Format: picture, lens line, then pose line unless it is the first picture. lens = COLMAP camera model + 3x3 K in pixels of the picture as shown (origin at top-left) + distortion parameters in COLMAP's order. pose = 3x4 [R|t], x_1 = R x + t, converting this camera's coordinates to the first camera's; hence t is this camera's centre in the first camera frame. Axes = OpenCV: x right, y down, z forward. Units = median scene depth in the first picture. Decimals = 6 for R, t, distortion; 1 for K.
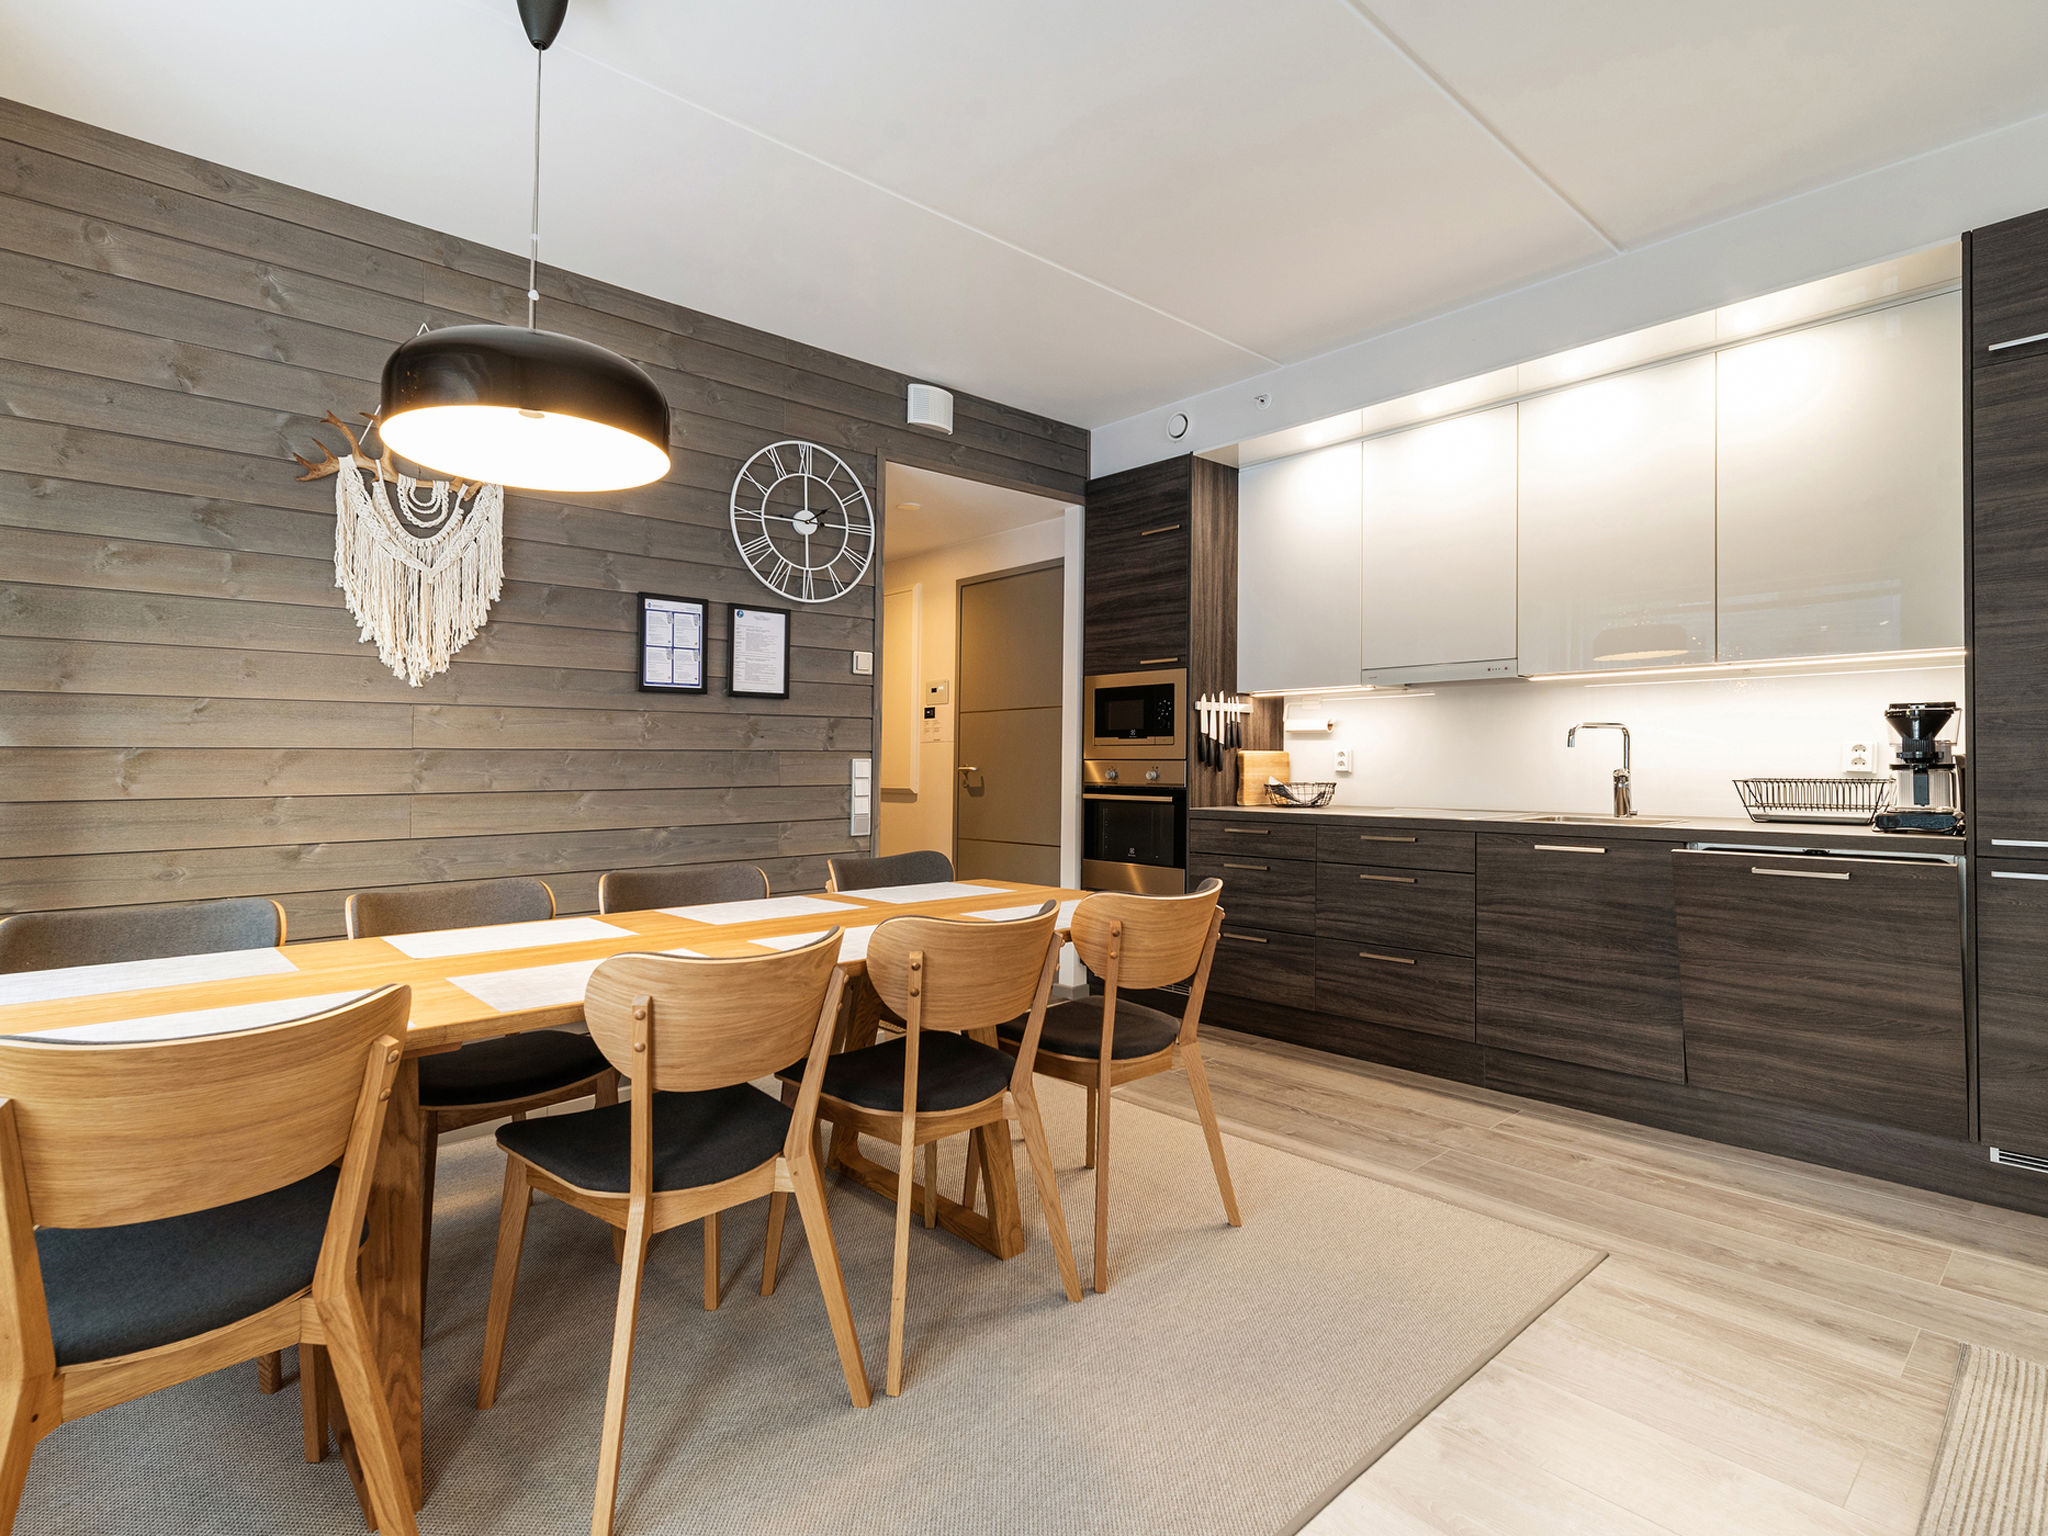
lens RADIAL K [[1021.8, 0, 1030.0], [0, 1021.8, 735.0], [0, 0, 1]] dist [0.010848, -0.000032]
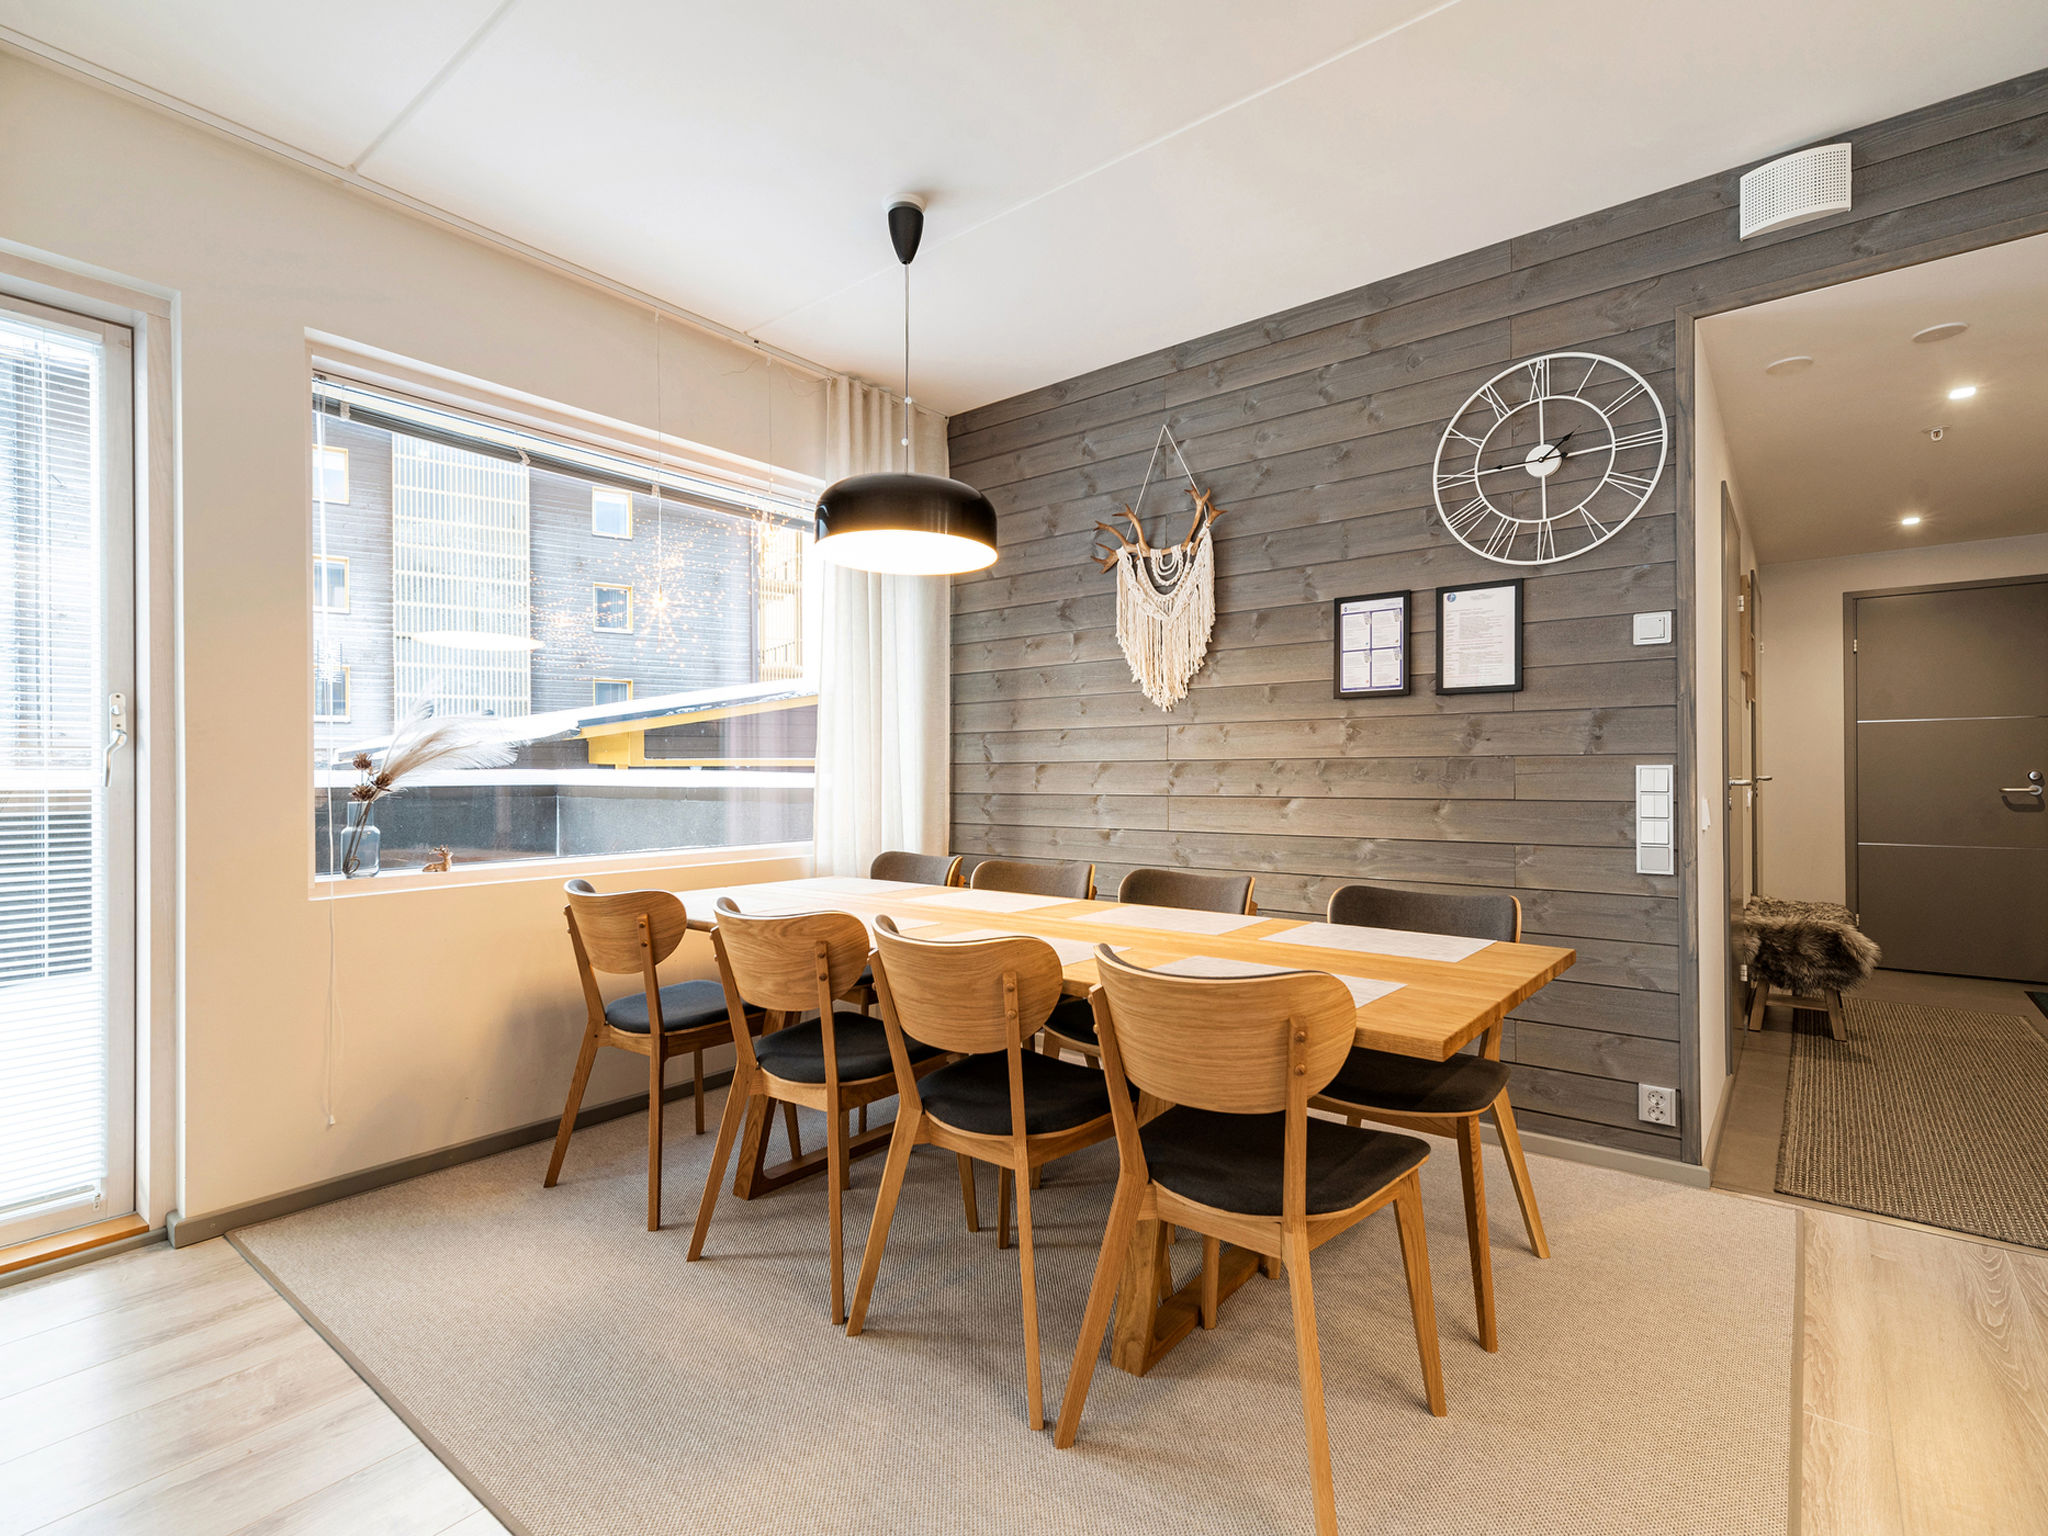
lens RADIAL K [[995.9, 0, 1021.4], [0, 995.9, 765.6], [0, 0, 1]] dist [0.009522, 0.000882]
pose [[0.158746, -0.004238, -0.987310, 0.494783], [0.030802, 0.999525, 0.000663, 0.010948], [0.986839, -0.030516, 0.158802, 0.515817]]
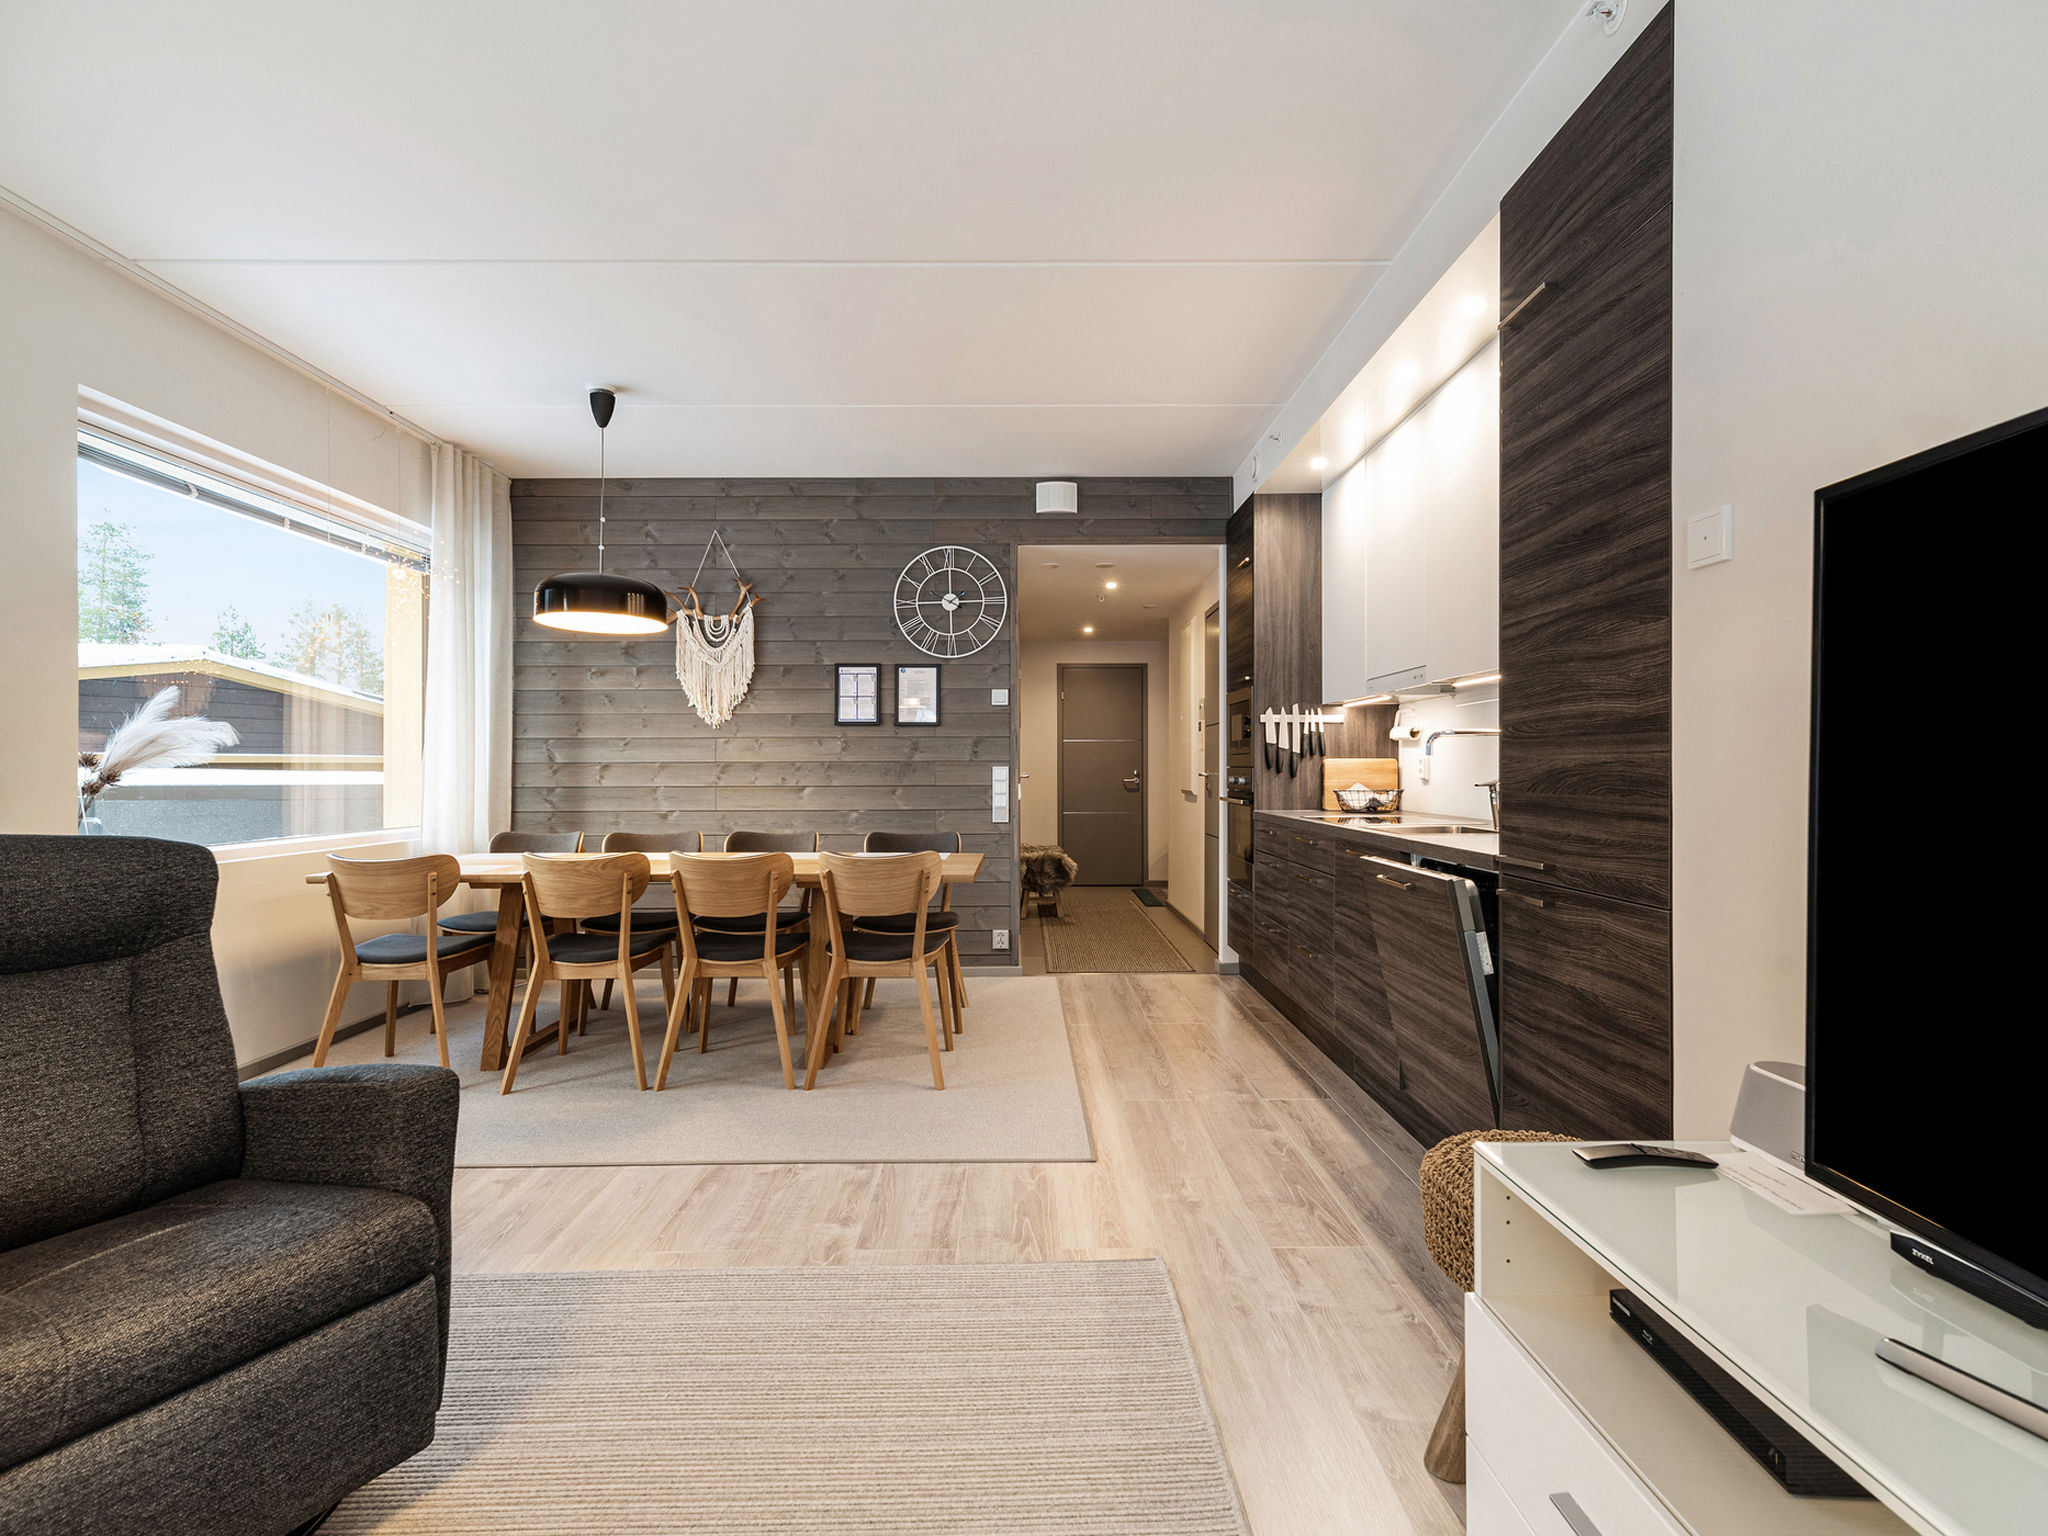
lens RADIAL K [[996.2, 0, 1035.6], [0, 996.2, 761.6], [0, 0, 1]] dist [0.003651, 0.000714]
pose [[0.749189, -0.003373, -0.662348, 0.847461], [0.018911, 0.999688, 0.016299, -0.005044], [0.662086, -0.024737, 0.749019, 0.029177]]
